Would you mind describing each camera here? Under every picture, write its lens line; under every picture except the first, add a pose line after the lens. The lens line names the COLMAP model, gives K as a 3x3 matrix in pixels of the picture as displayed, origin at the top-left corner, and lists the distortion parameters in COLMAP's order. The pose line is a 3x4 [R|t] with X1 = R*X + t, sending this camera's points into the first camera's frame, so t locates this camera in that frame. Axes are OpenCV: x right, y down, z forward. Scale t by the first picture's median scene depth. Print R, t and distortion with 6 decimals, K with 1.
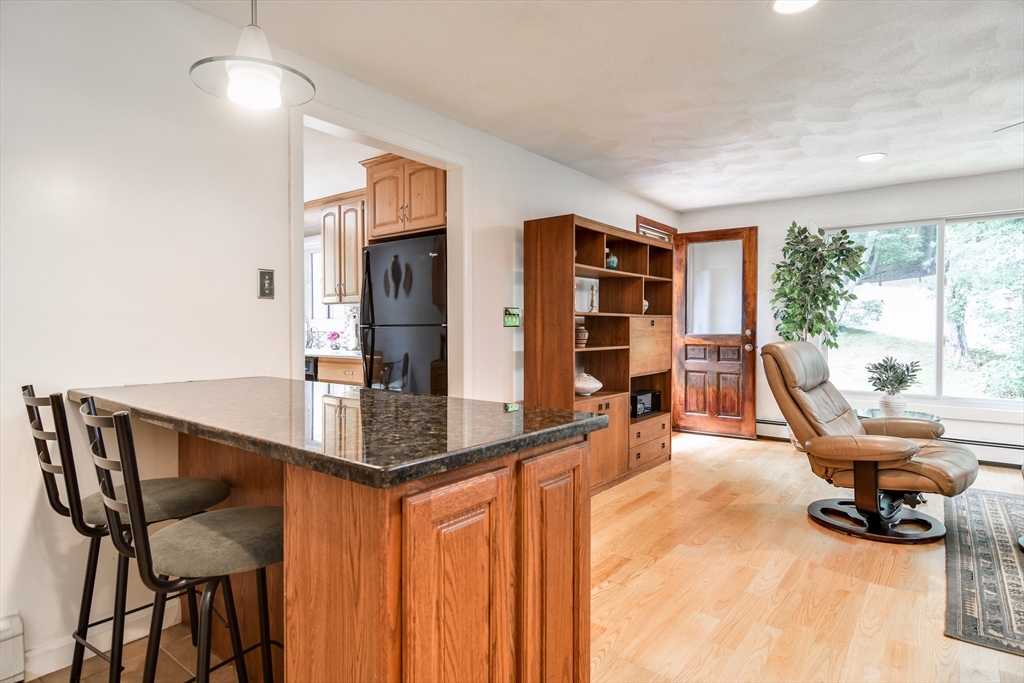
lens RADIAL K [[551.8, 0, 504.5], [0, 551.8, 338.8], [0, 0, 1]] dist [0.009813, -0.010070]
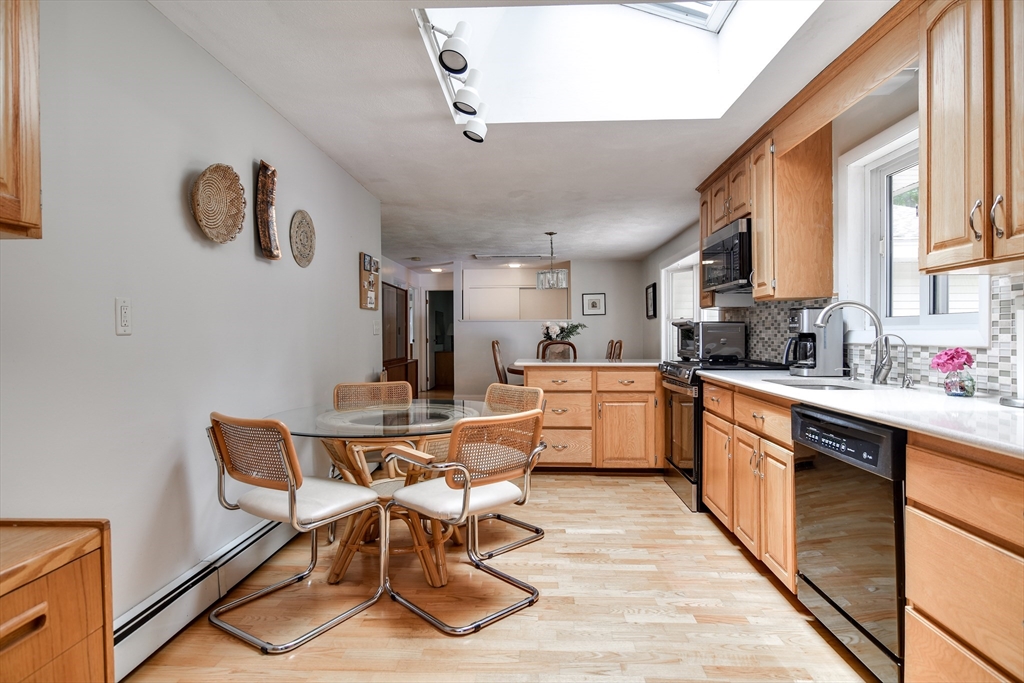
lens RADIAL K [[551.8, 0, 510.2], [0, 551.8, 336.7], [0, 0, 1]] dist [0.009813, -0.010070]
pose [[0.590840, 0.003628, -0.806780, -0.203037], [-0.015886, 0.999848, -0.007138, -0.013961], [0.806632, 0.017034, 0.590808, 0.589079]]
